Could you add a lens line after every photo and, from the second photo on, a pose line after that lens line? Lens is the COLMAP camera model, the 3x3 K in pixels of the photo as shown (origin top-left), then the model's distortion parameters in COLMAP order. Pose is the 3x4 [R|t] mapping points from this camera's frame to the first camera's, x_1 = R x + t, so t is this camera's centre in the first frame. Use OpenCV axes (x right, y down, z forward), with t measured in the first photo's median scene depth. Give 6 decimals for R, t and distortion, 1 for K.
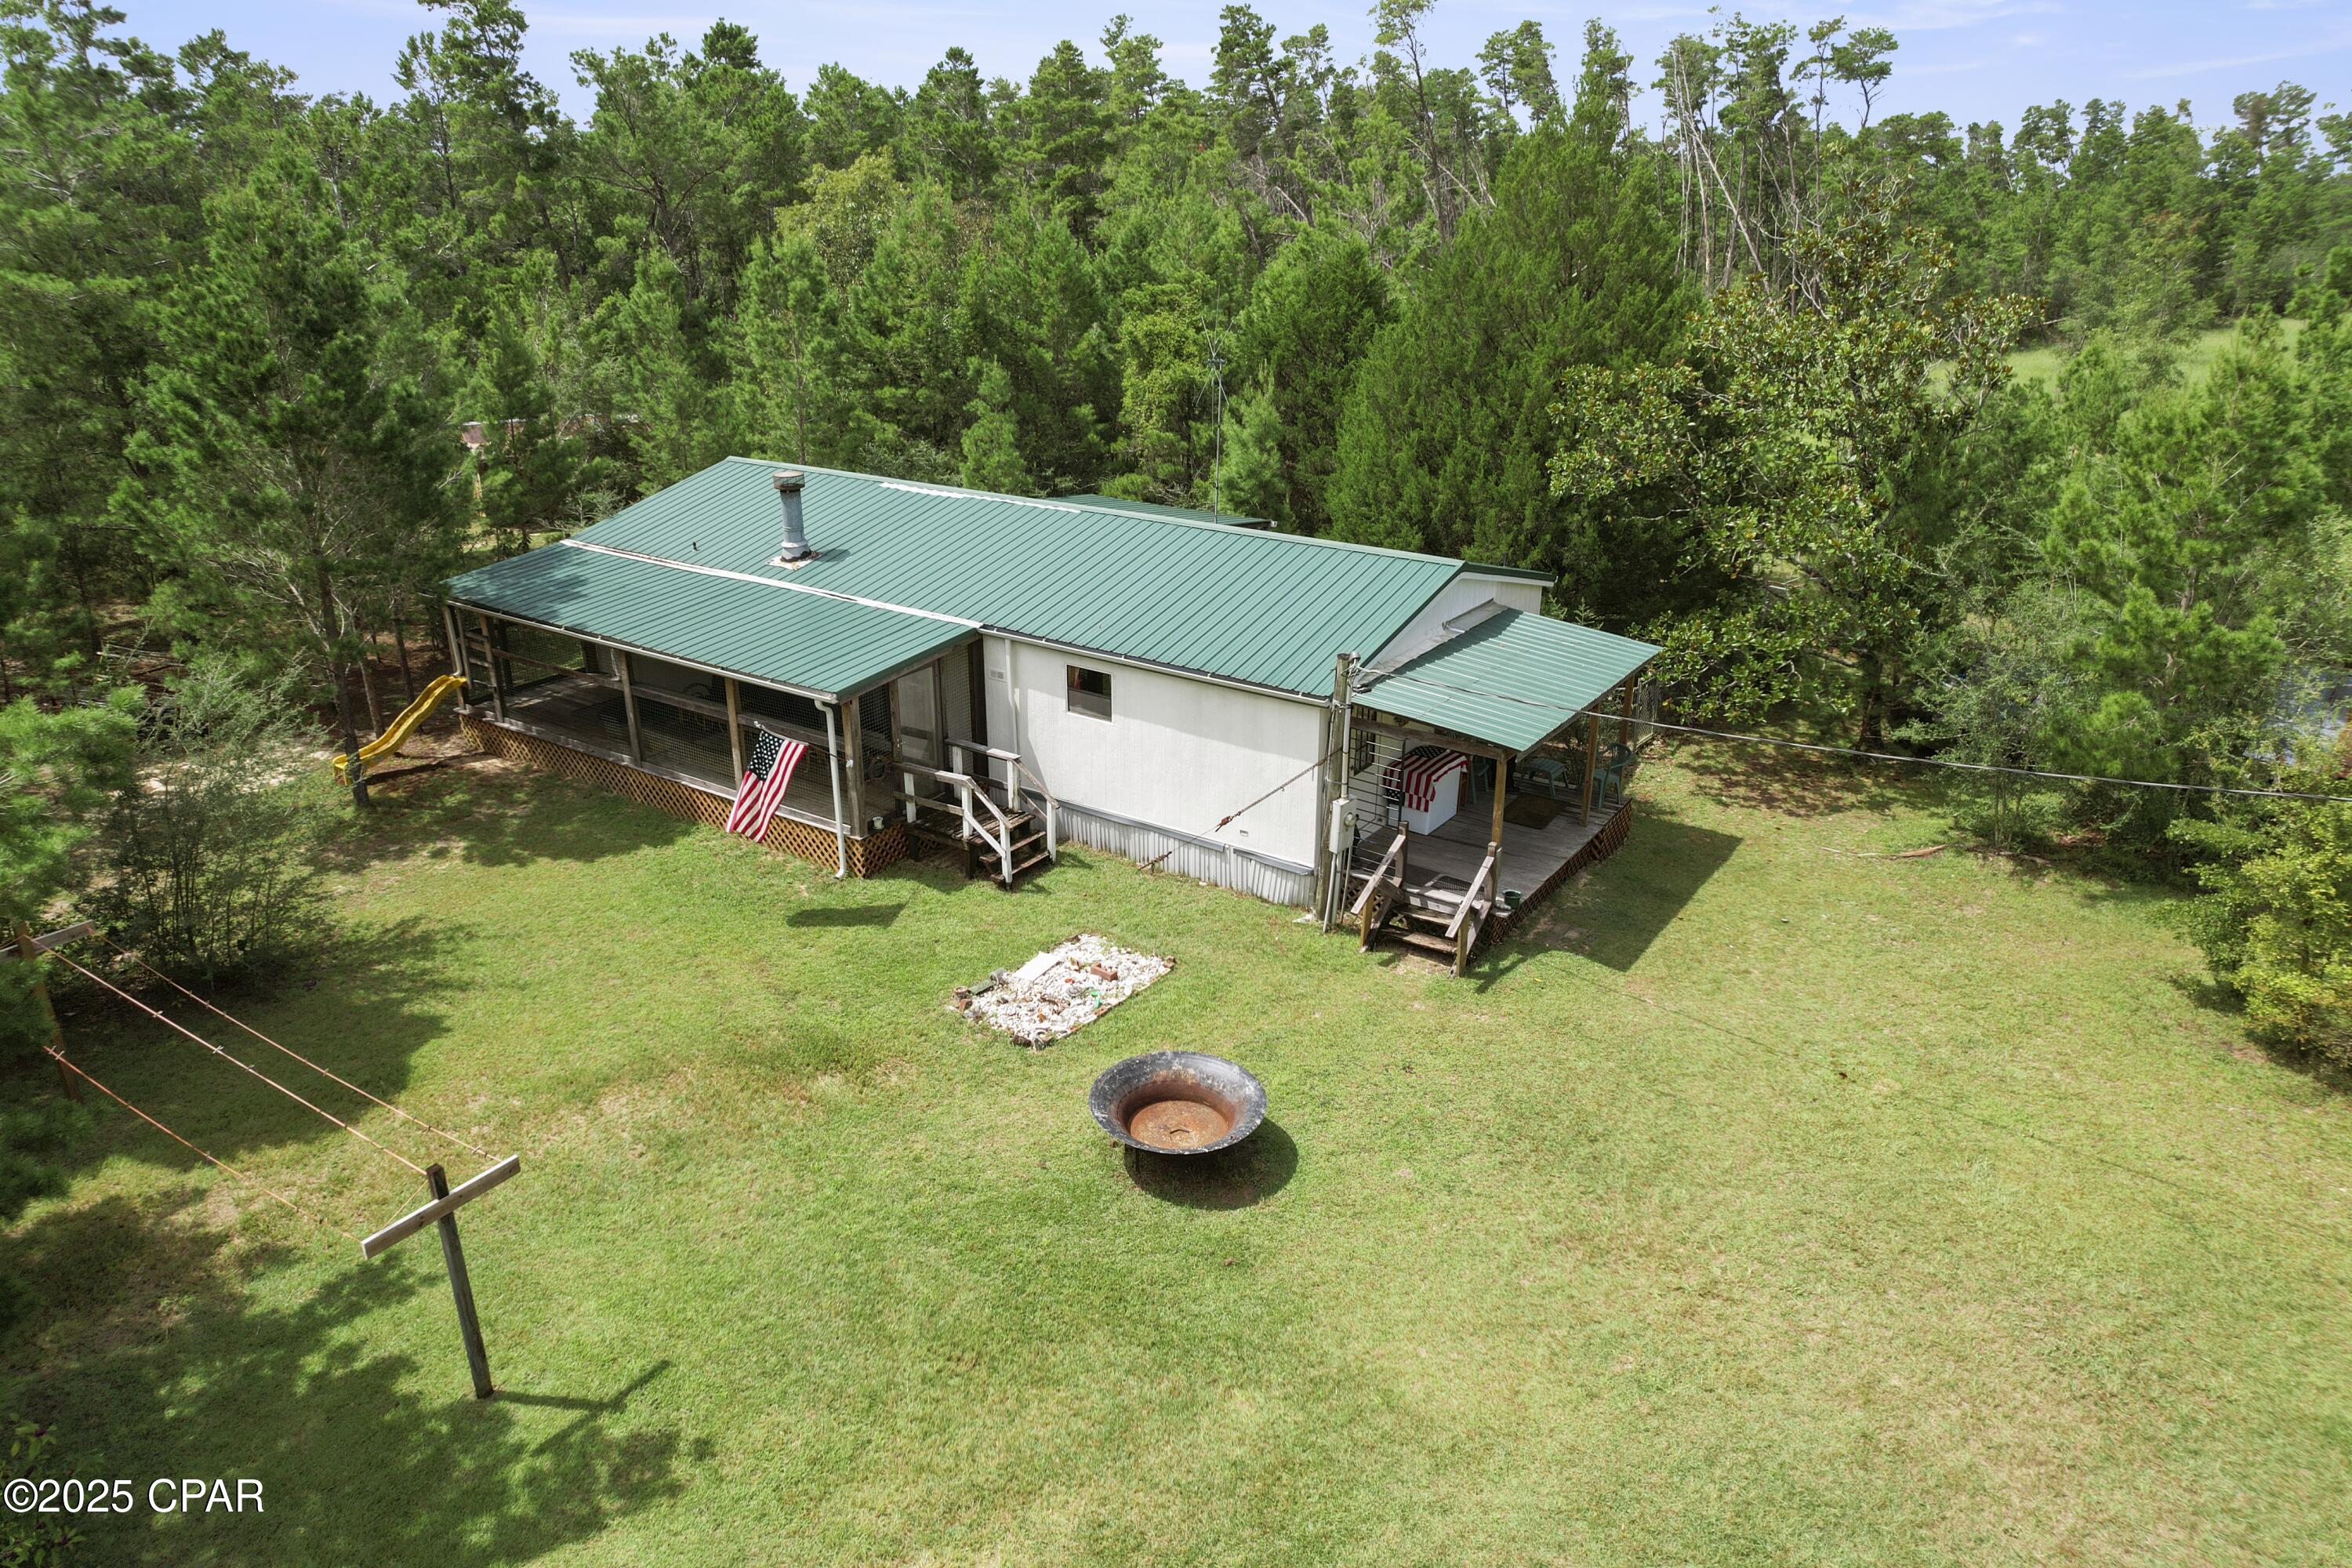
lens RADIAL K [[1494.6, 0, 1176.0], [0, 1494.6, 784.0], [0, 0, 1]] dist [-0.066019, 0.044723]
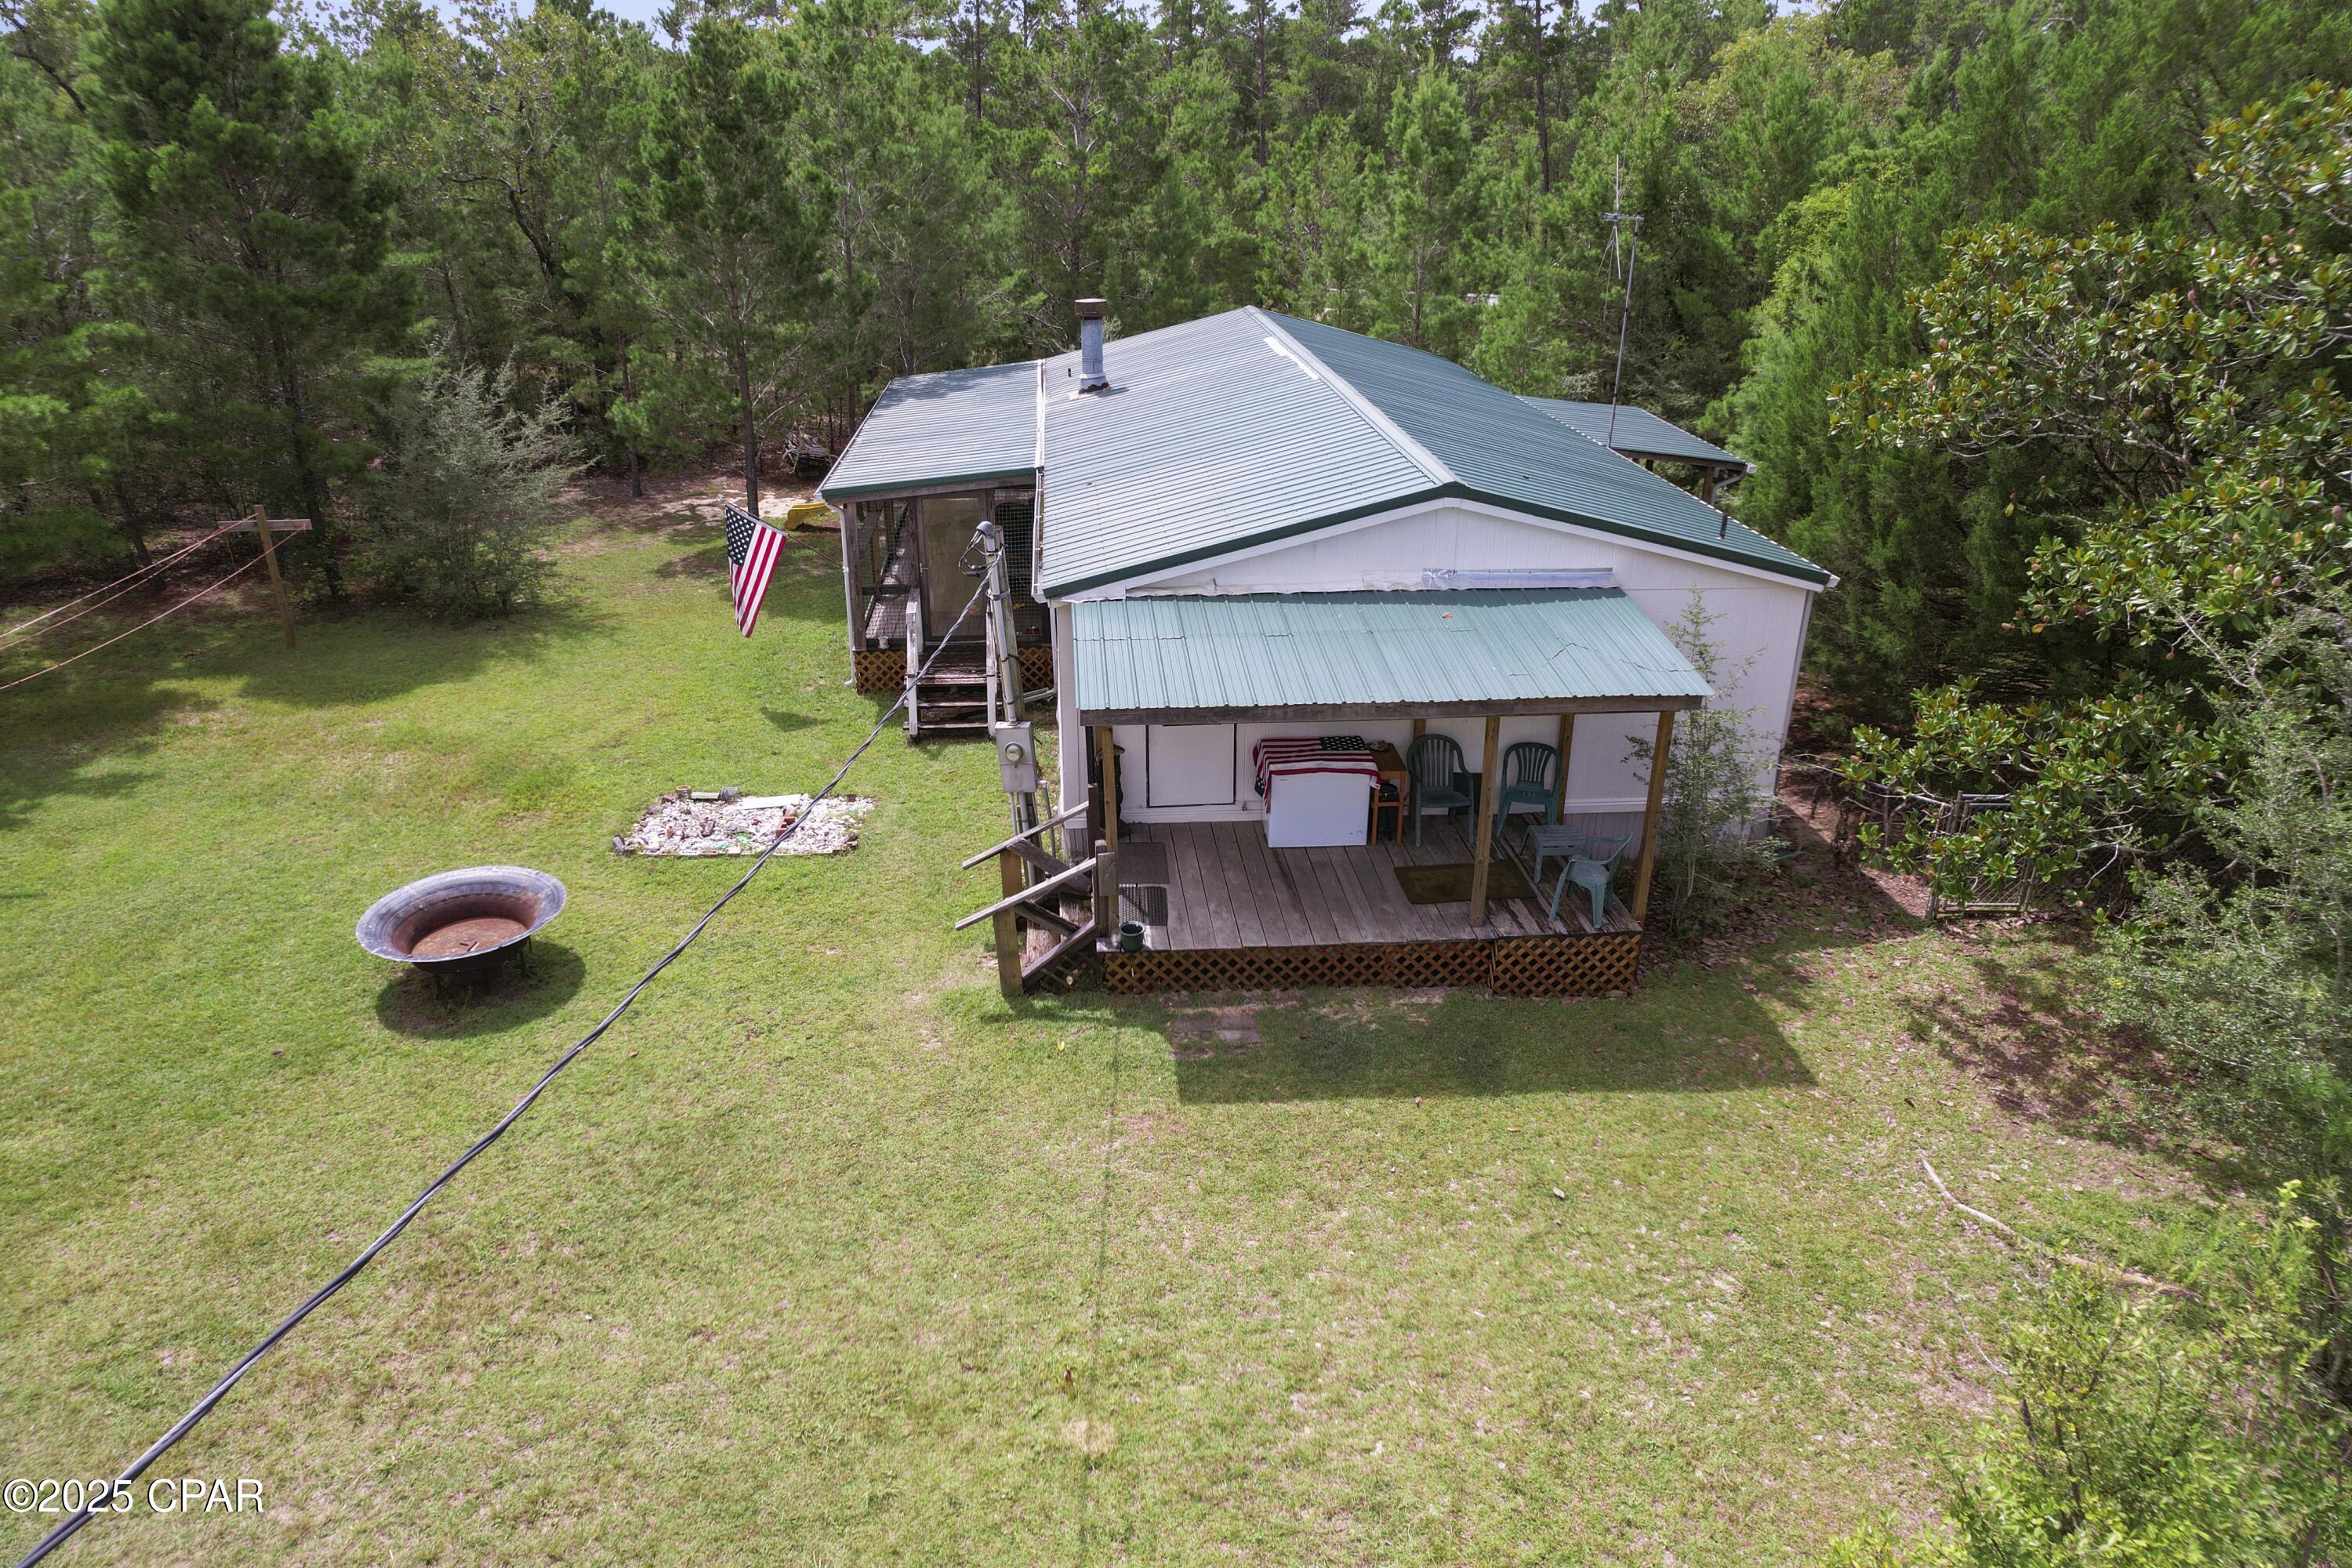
lens RADIAL K [[1503.6, 0, 1176.0], [0, 1503.6, 784.0], [0, 0, 1]] dist [-0.004034, -0.001011]
pose [[0.623600, 0.307287, -0.718817, 0.678142], [-0.283614, 0.945788, 0.158270, -0.099517], [0.728483, 0.105169, 0.676943, 0.503911]]
